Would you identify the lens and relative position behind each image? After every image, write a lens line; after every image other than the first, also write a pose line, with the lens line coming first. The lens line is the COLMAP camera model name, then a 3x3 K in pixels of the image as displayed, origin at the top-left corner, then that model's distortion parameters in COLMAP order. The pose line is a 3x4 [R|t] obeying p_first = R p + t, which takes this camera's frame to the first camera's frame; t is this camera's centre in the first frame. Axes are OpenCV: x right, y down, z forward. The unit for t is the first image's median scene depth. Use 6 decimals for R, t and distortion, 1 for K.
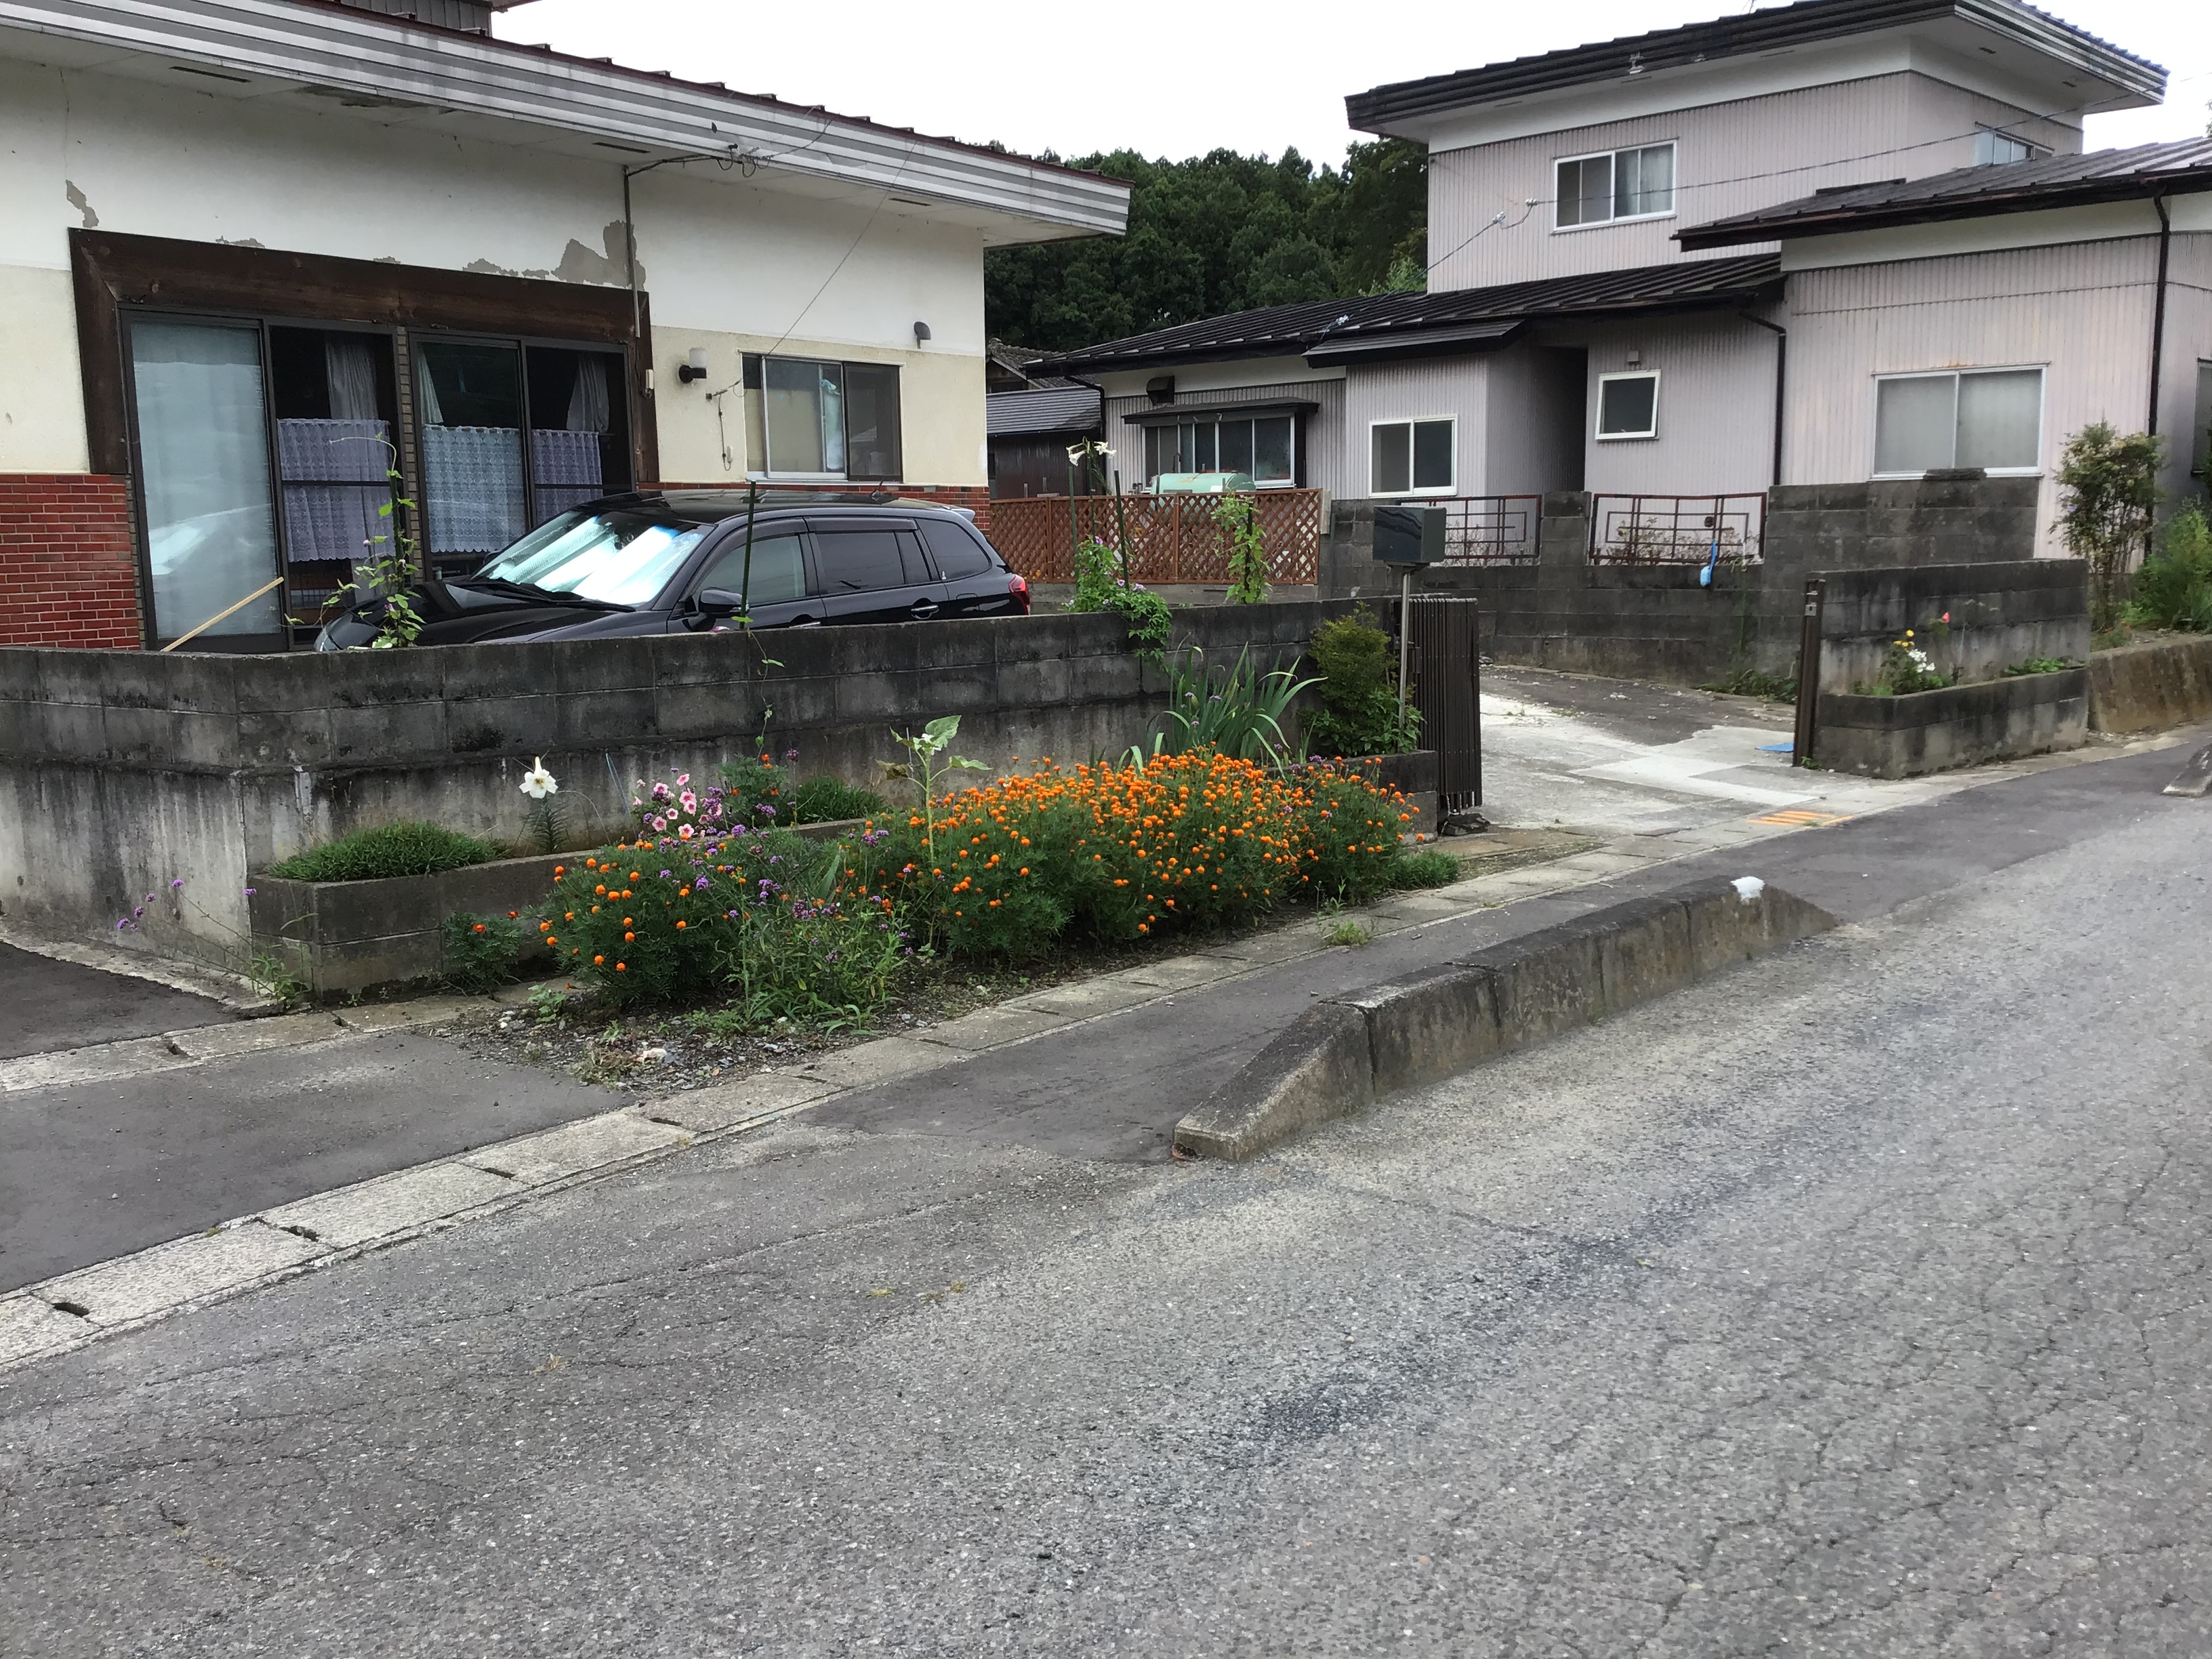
lens RADIAL K [[1988.4, 0, 1114.2], [0, 1988.4, 814.7], [0, 0, 1]] dist [0.130920, -0.257557]
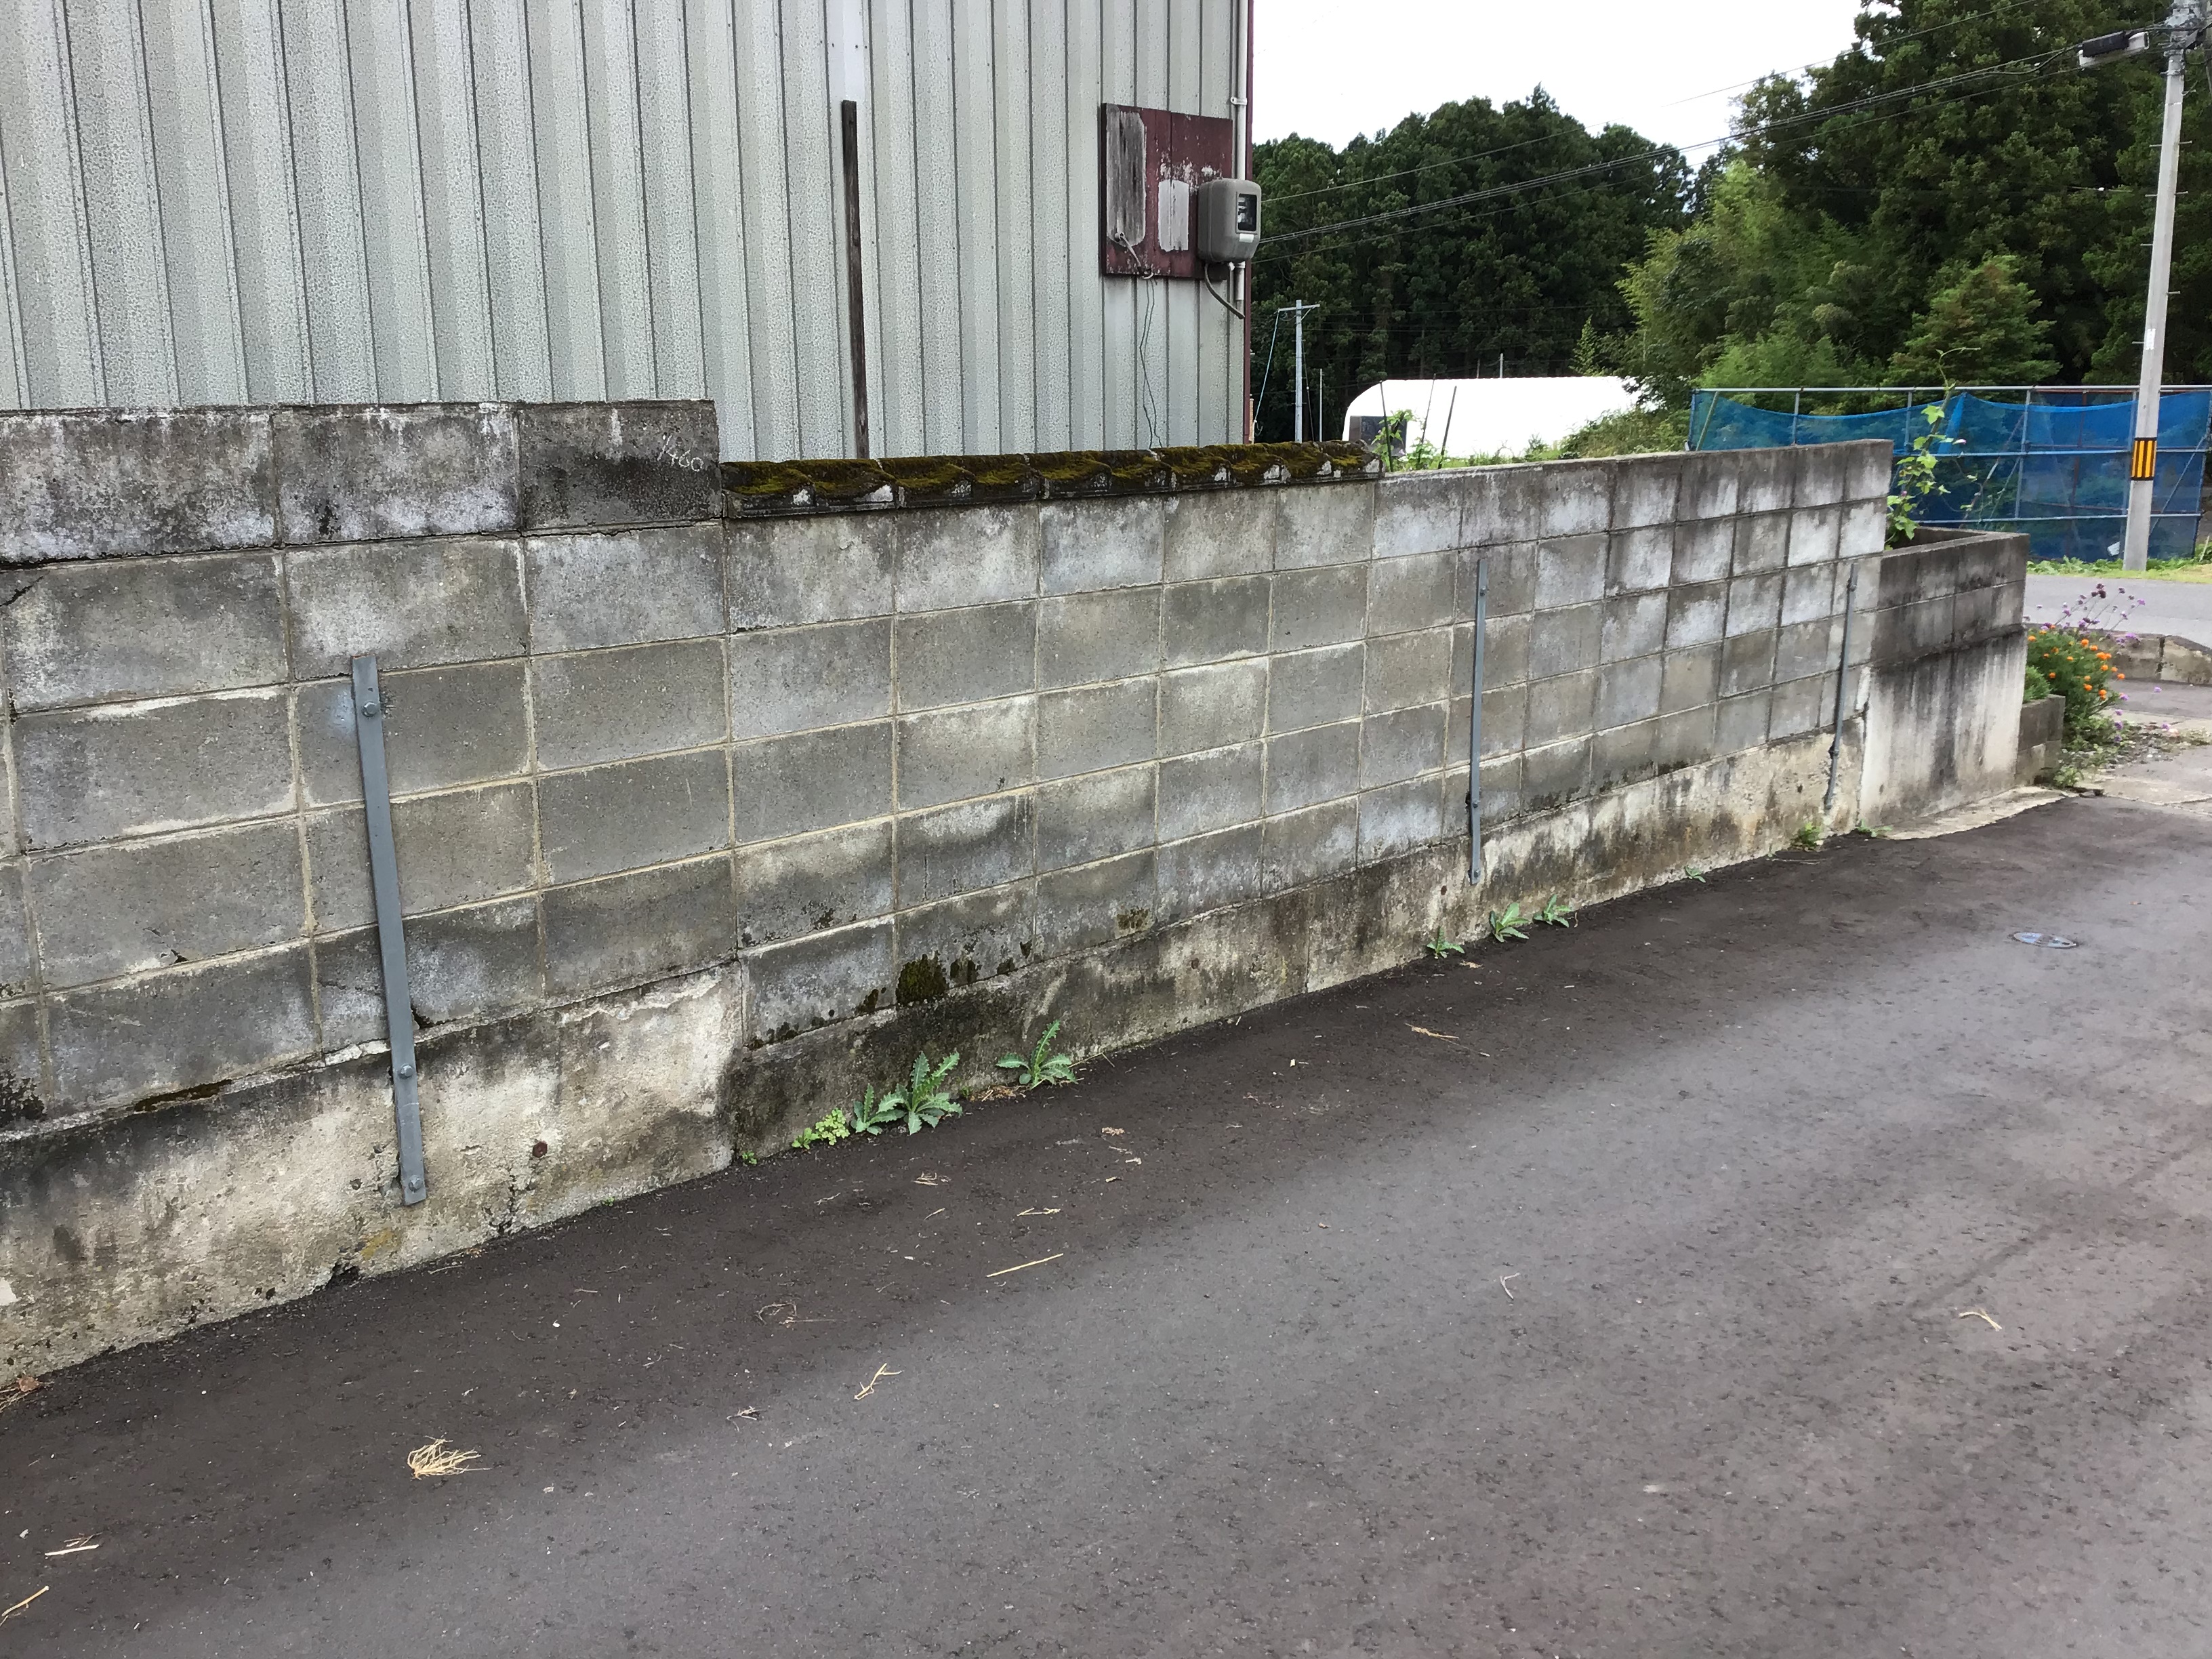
lens RADIAL K [[1988.4, 0, 1114.2], [0, 1988.4, 814.7], [0, 0, 1]] dist [0.130920, -0.257557]
pose [[0.169352, -0.190886, 0.966893, -1.624133], [0.145217, 0.975189, 0.167089, -0.182433], [-0.974799, 0.112112, 0.192870, 1.219365]]
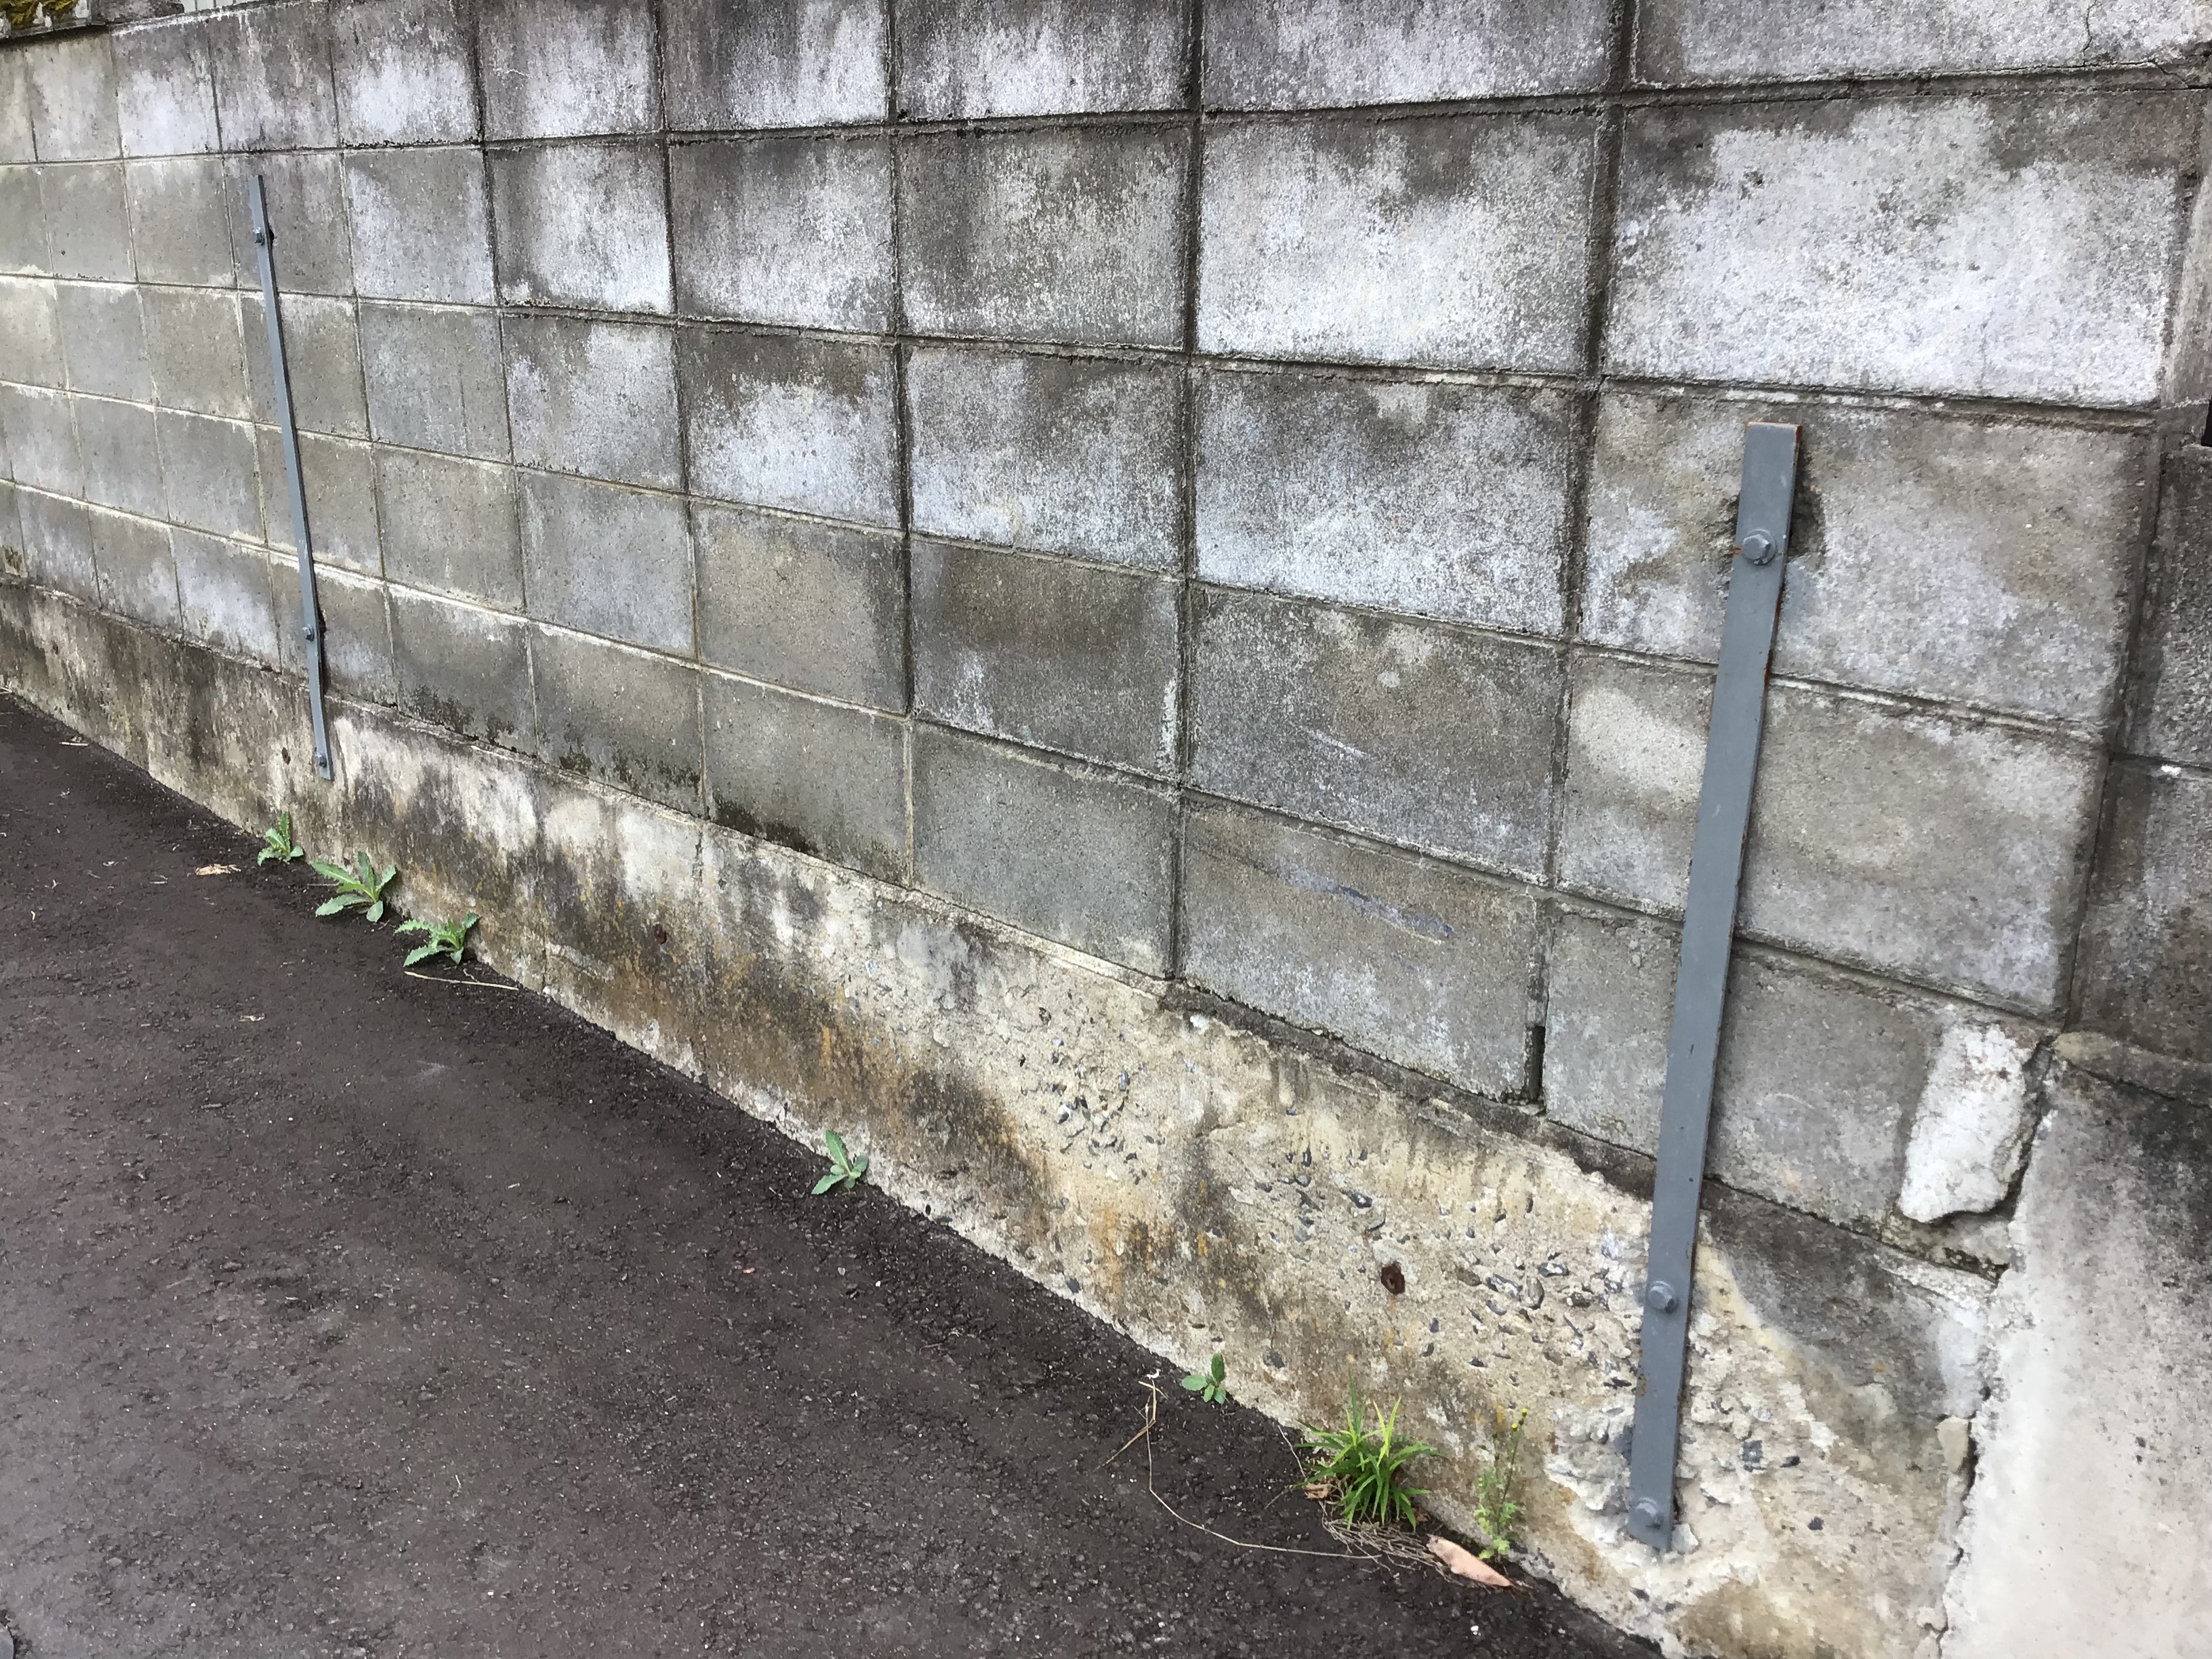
lens RADIAL K [[1988.4, 0, 1114.2], [0, 1988.4, 814.7], [0, 0, 1]] dist [0.130920, -0.257557]
pose [[0.978338, 0.095322, -0.183763, -0.632779], [-0.072437, 0.989194, 0.127471, -0.070664], [0.193928, -0.111398, 0.974670, 0.847659]]
